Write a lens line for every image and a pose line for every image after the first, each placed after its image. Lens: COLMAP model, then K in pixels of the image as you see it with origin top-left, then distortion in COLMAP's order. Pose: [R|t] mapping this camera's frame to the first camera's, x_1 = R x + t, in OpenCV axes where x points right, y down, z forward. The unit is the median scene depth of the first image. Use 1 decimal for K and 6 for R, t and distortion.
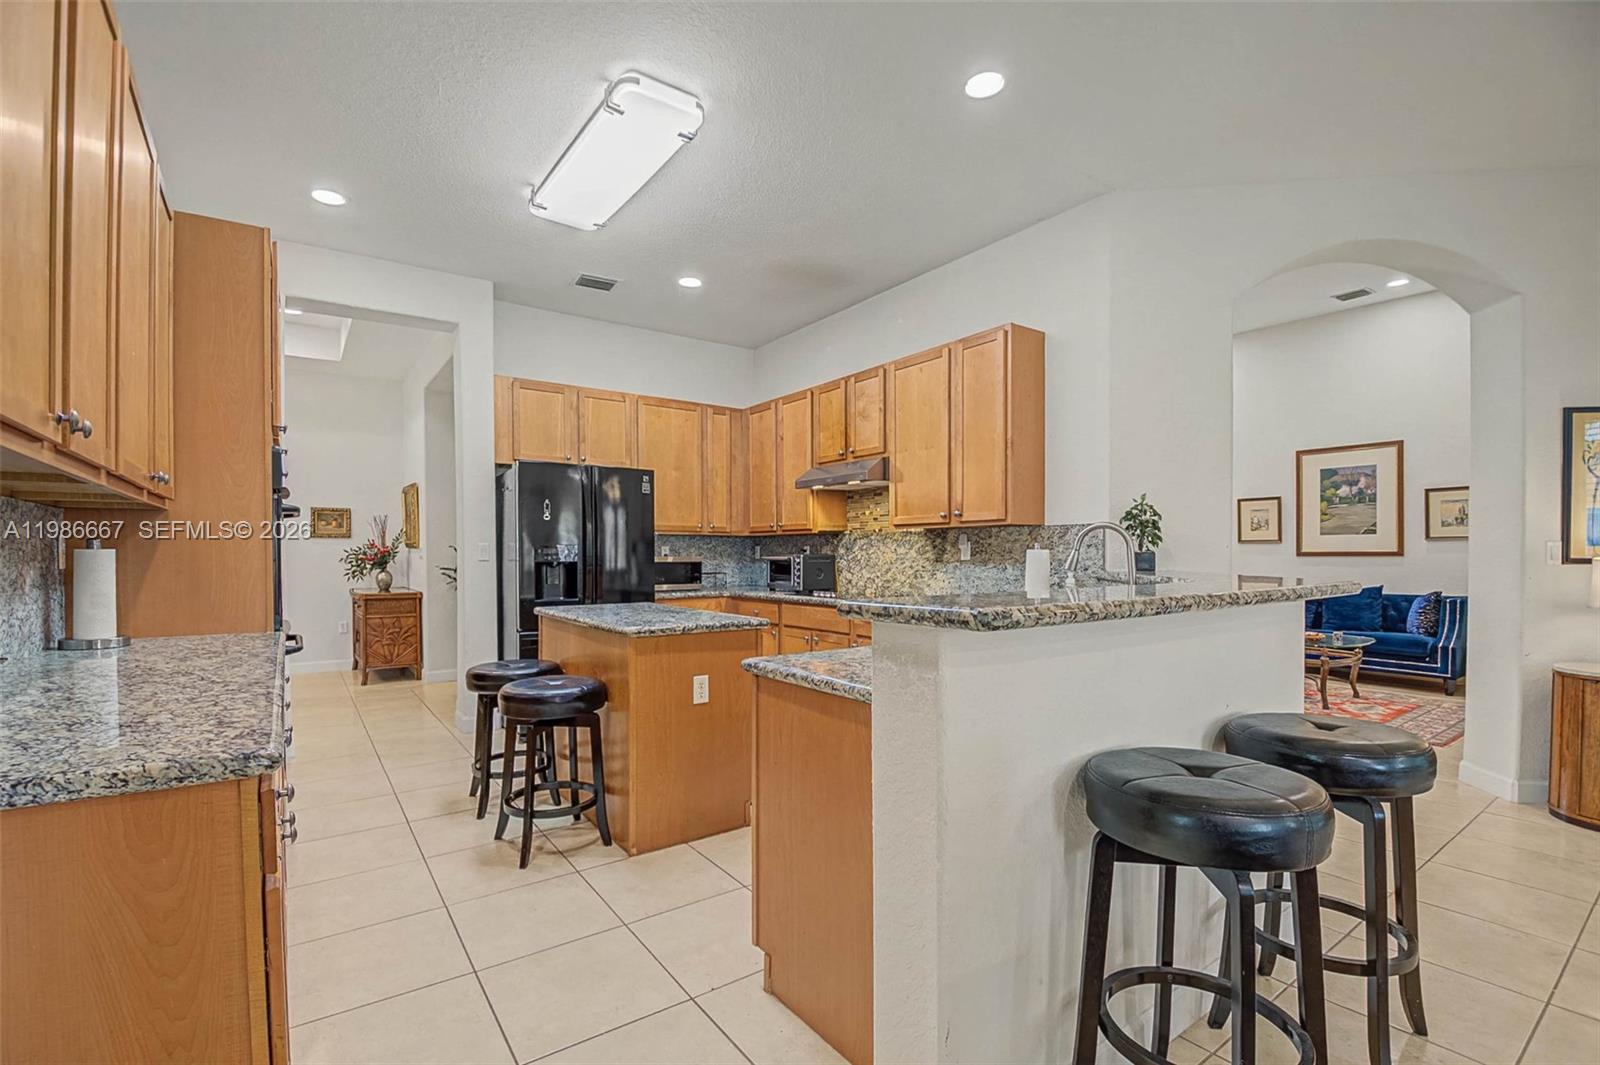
lens RADIAL K [[705.2, 0, 804.8], [0, 705.2, 559.2], [0, 0, 1]] dist [-0.012642, -0.010109]
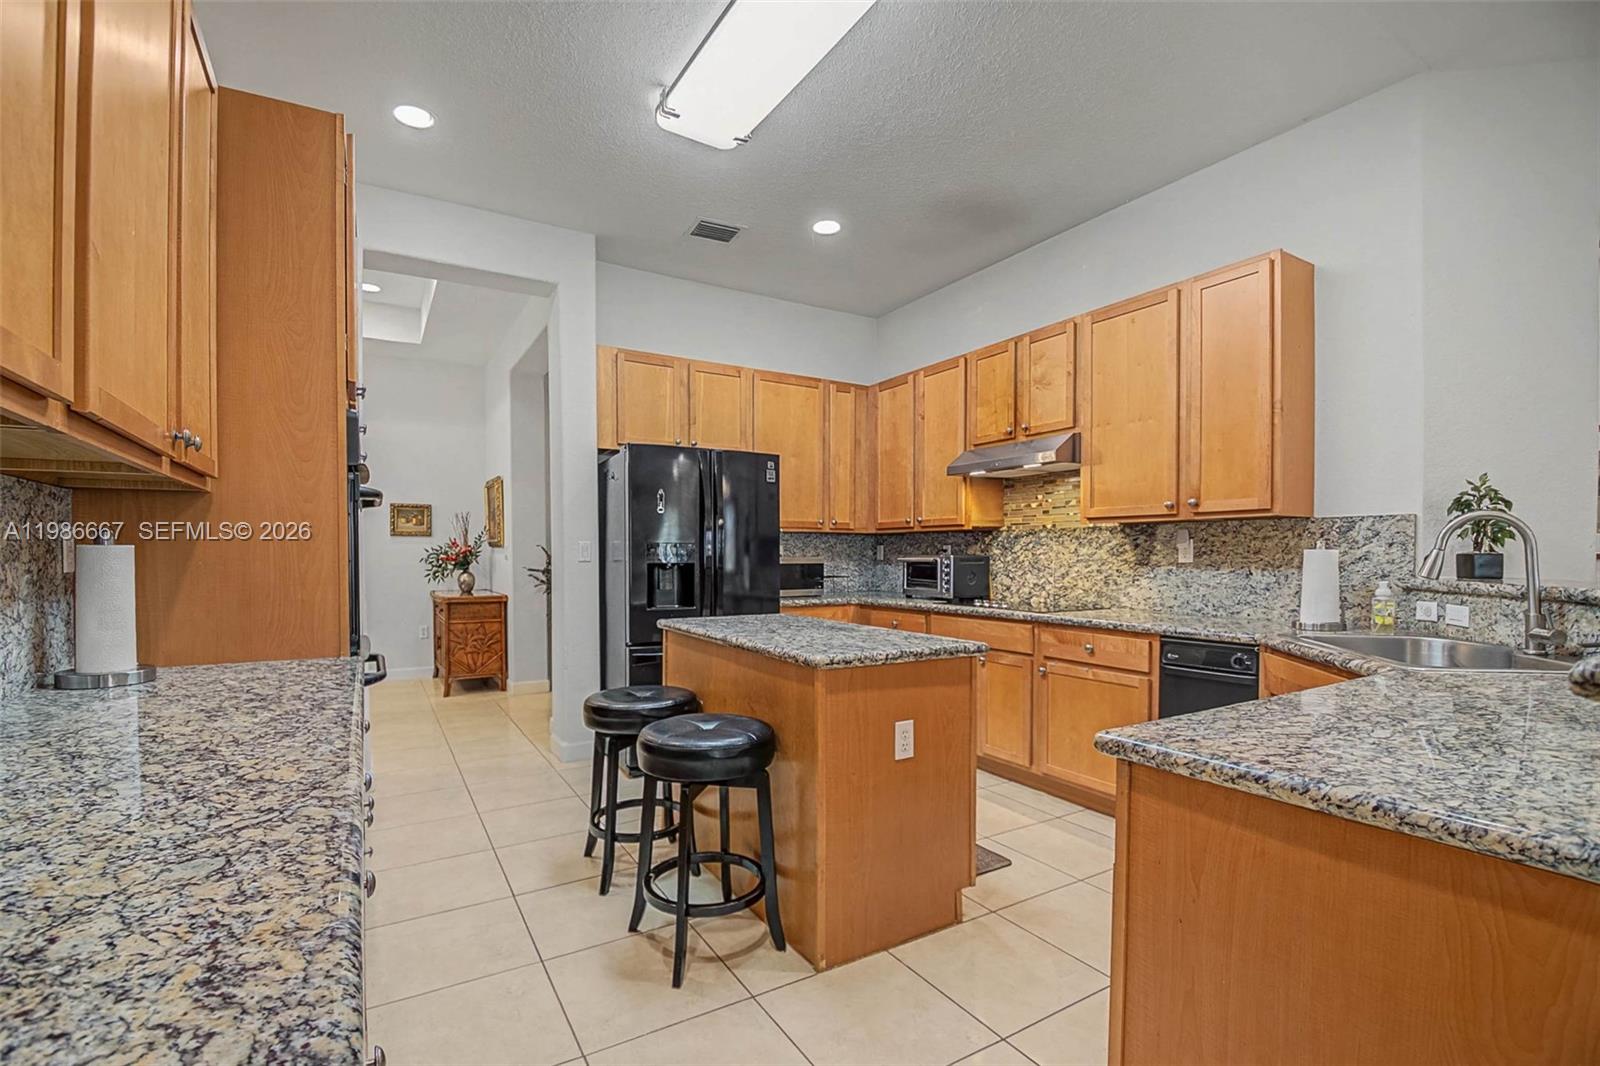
lens RADIAL K [[705.2, 0, 798.5], [0, 705.2, 565.0], [0, 0, 1]] dist [-0.012642, -0.010109]
pose [[0.996299, 0.003551, -0.085888, -0.142836], [-0.002928, 0.999968, 0.007377, -0.000961], [0.085911, -0.007099, 0.996278, 0.193401]]
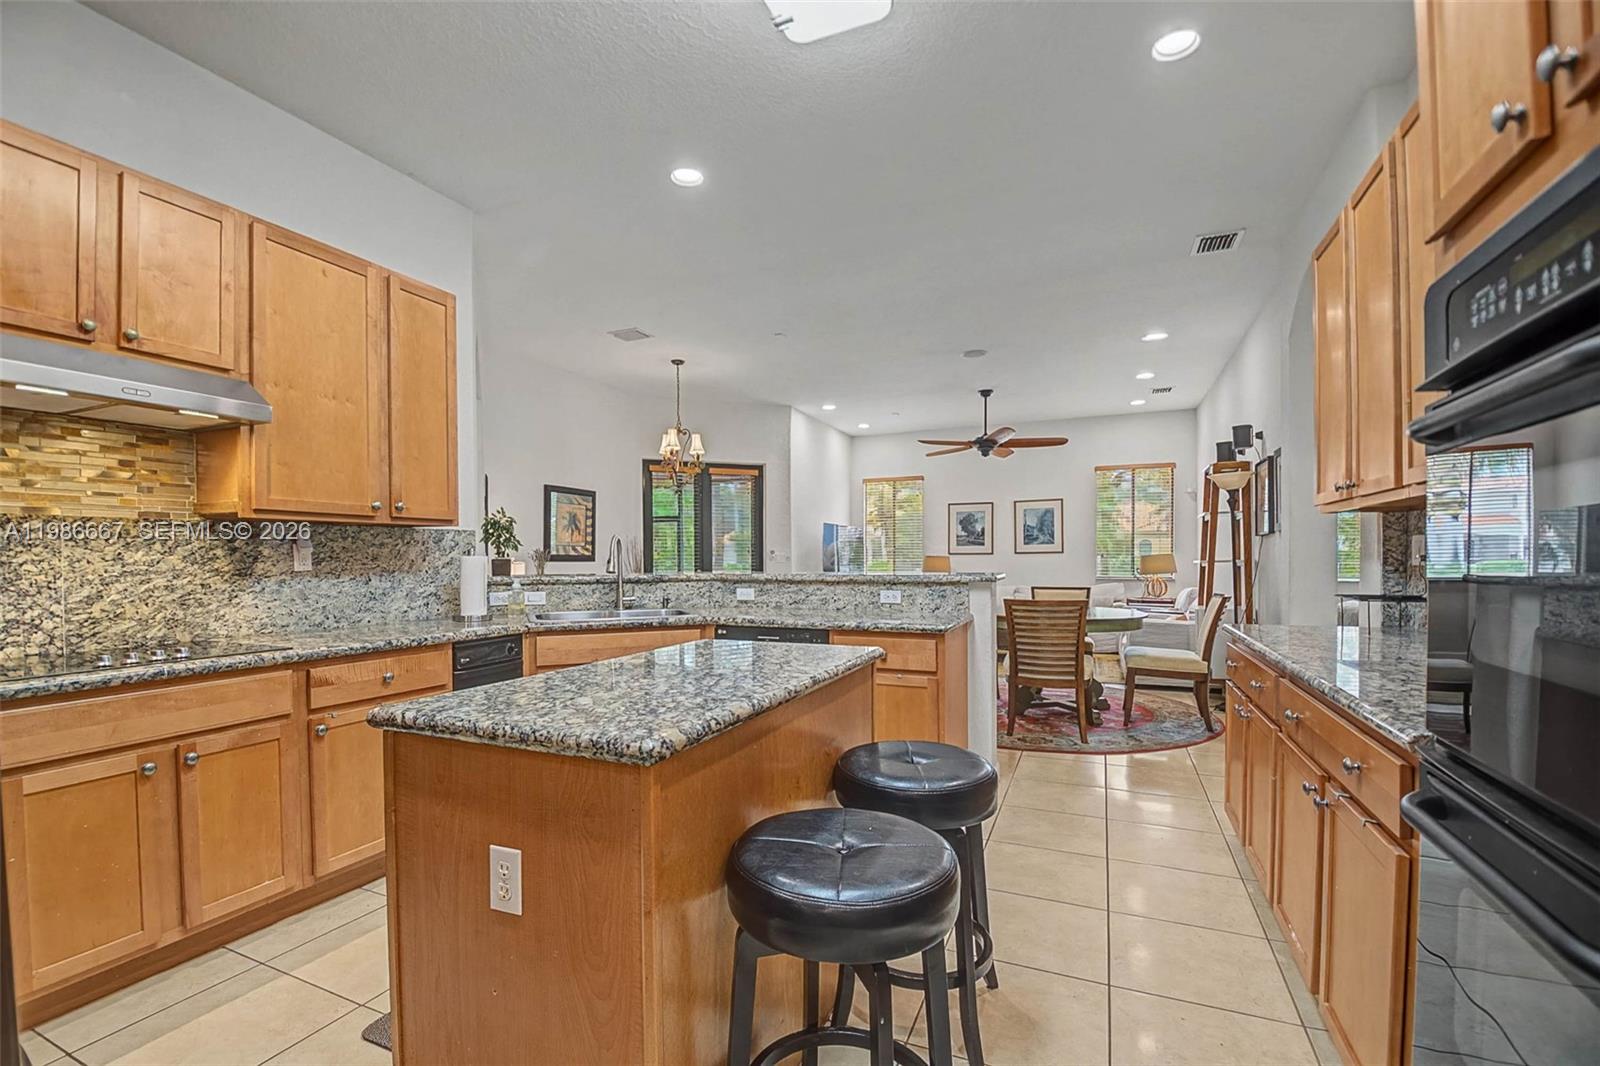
lens RADIAL K [[705.2, 0, 756.0], [0, 705.2, 563.9], [0, 0, 1]] dist [-0.012642, -0.010109]
pose [[-0.469981, -0.000449, 0.882676, -0.591167], [0.016832, 0.999813, 0.009470, -0.005036], [-0.882516, 0.019308, -0.469886, 0.987556]]
